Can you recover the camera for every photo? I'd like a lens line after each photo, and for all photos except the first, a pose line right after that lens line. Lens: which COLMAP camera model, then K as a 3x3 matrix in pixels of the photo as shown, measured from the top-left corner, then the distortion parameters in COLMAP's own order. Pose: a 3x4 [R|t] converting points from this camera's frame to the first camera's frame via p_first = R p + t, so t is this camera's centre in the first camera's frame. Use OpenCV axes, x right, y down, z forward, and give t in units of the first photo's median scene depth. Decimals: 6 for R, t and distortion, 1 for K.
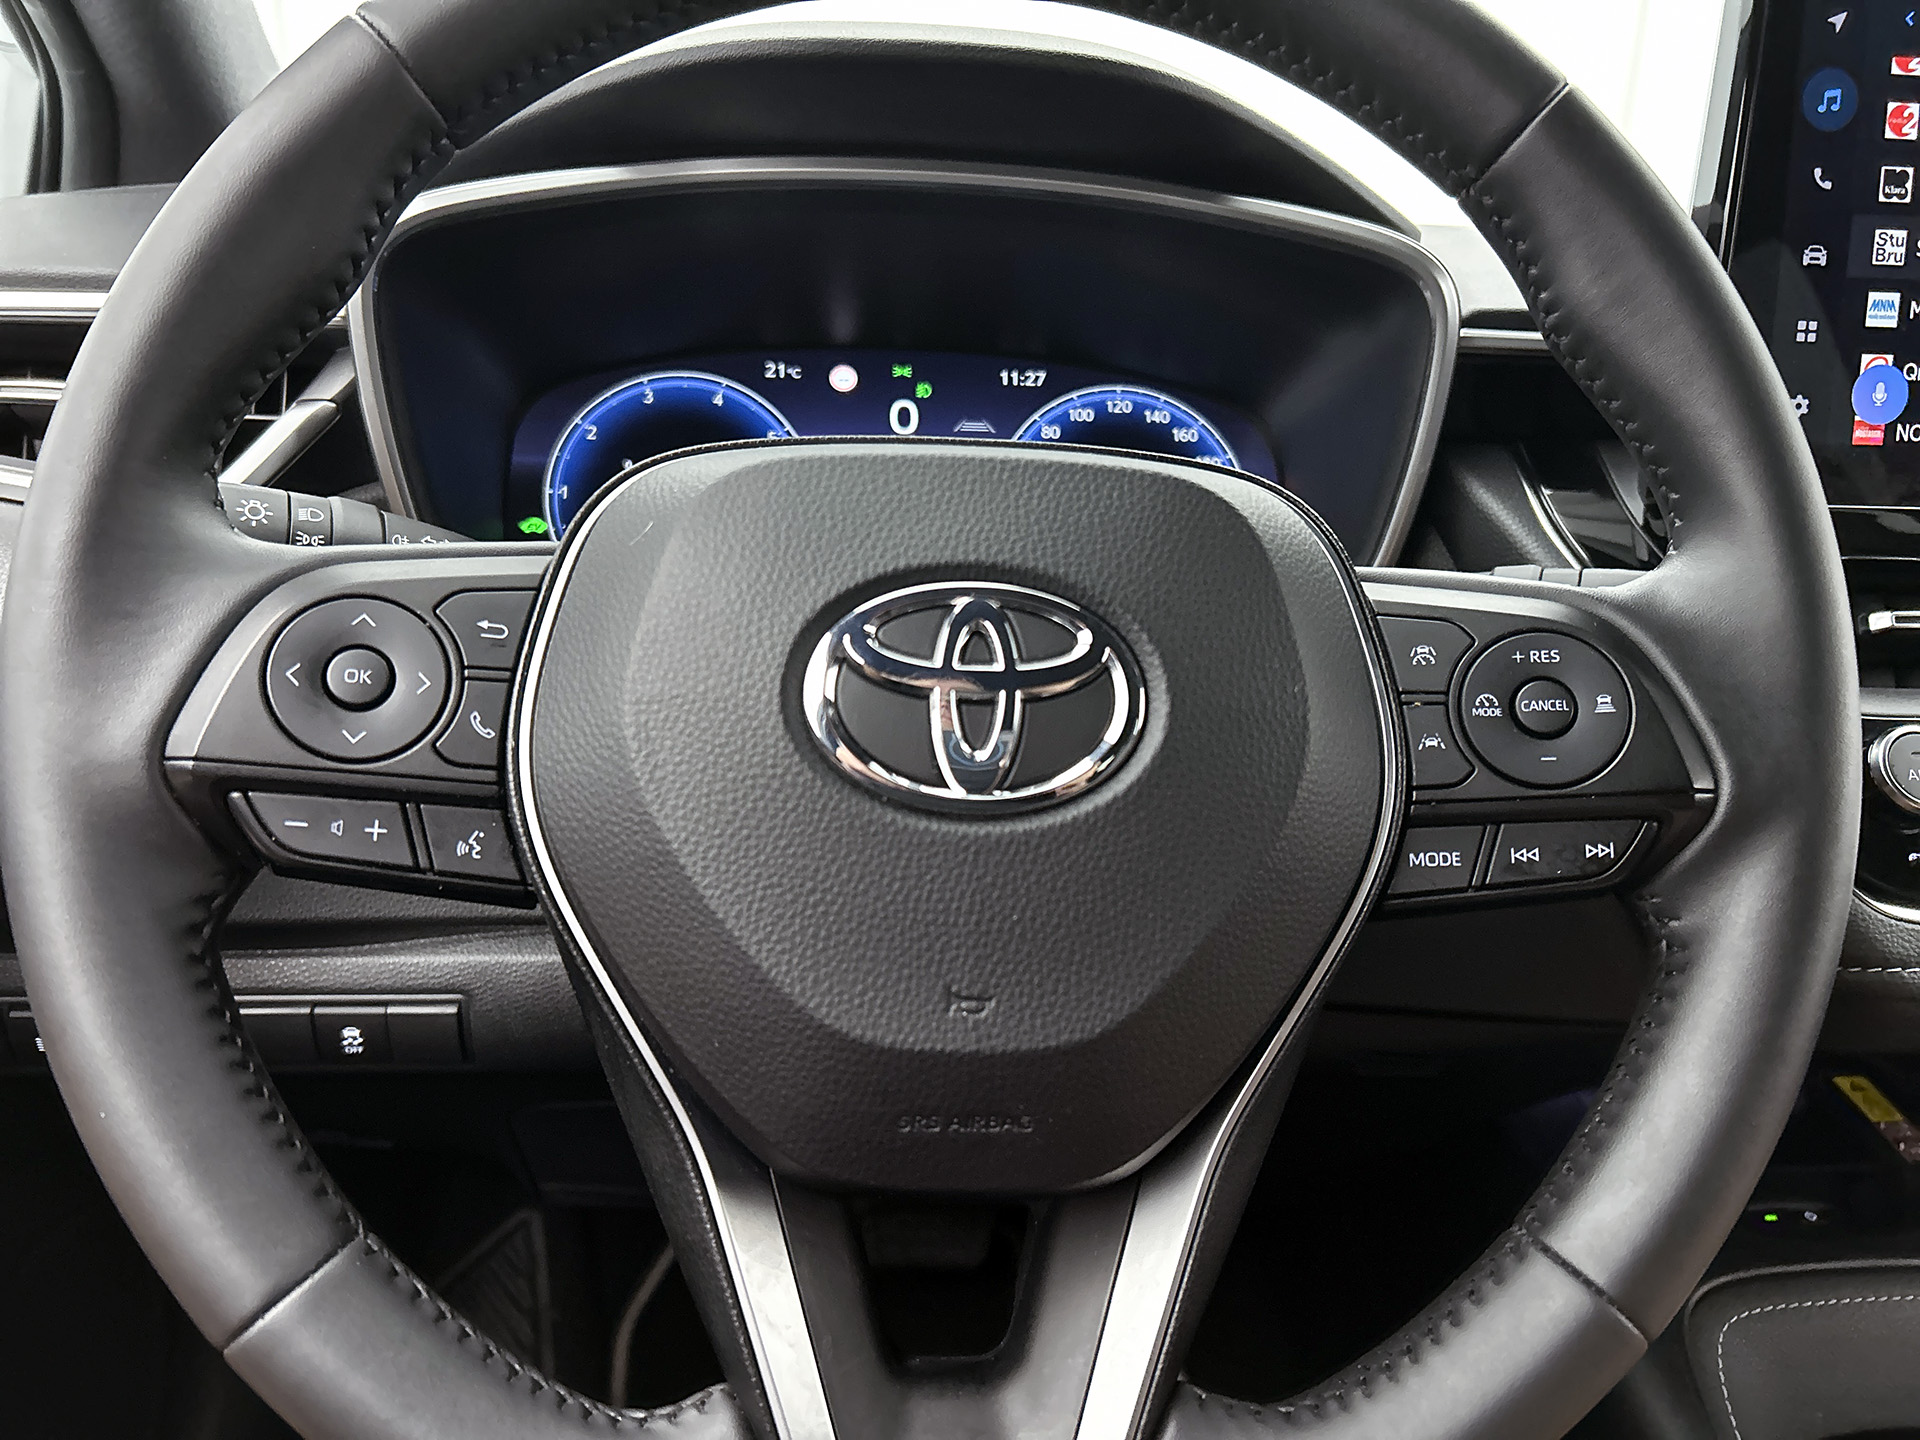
lens RADIAL K [[1445.5, 0, 957.1], [0, 1445.5, 716.9], [0, 0, 1]] dist [0.005179, -0.001930]
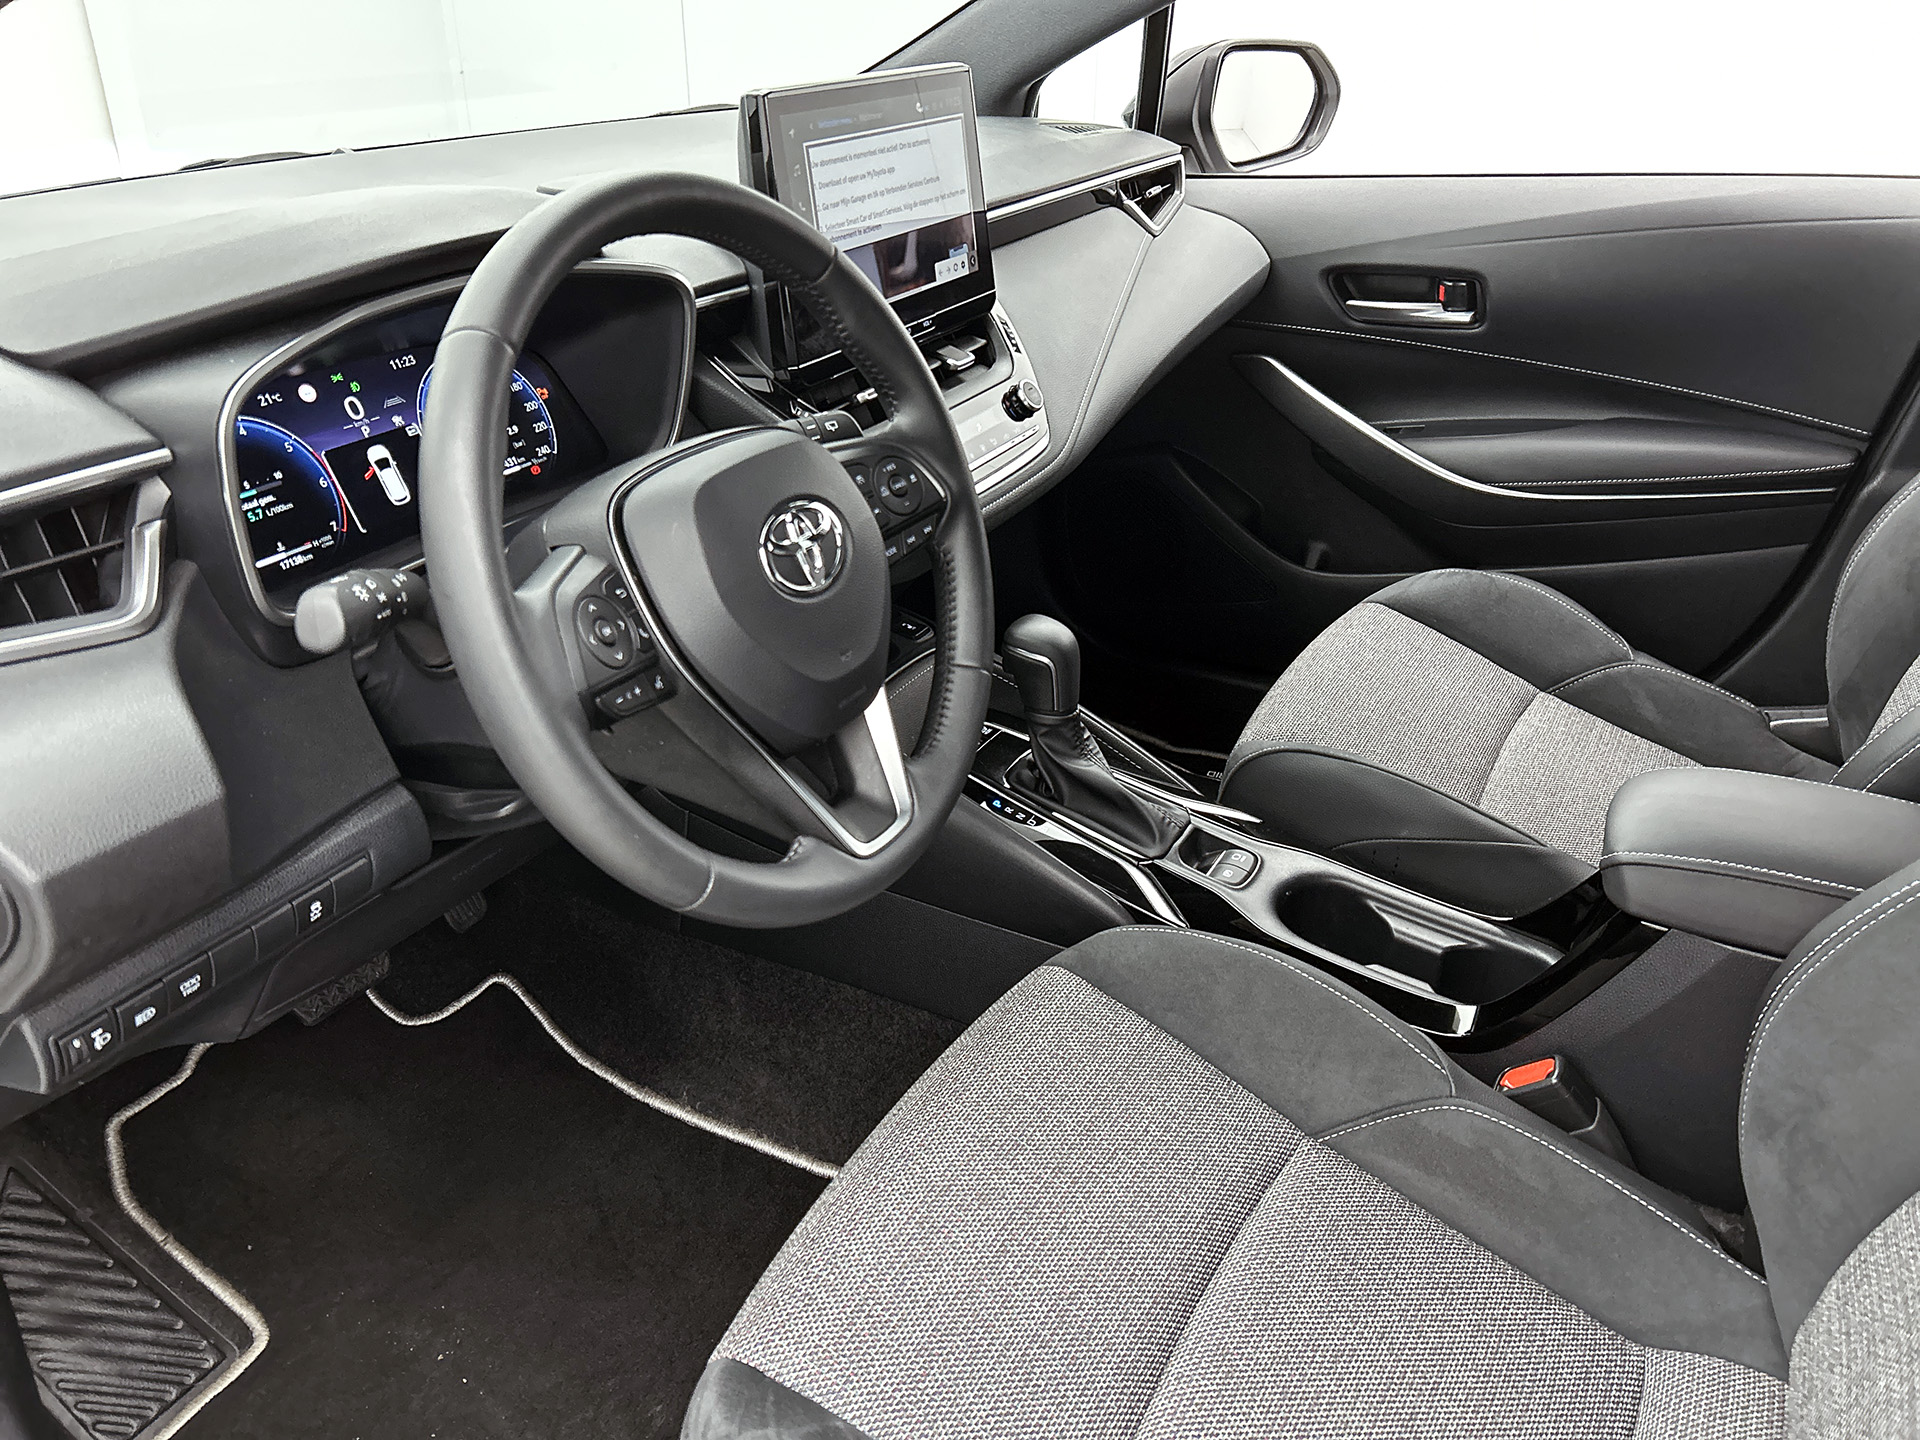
lens RADIAL K [[1445.5, 0, 944.2], [0, 1445.5, 718.0], [0, 0, 1]] dist [0.005179, -0.001930]
pose [[0.569804, -0.413729, 0.710036, -1.649802], [0.248043, 0.910312, 0.331372, -0.487299], [-0.783452, -0.012698, 0.621322, -0.759936]]
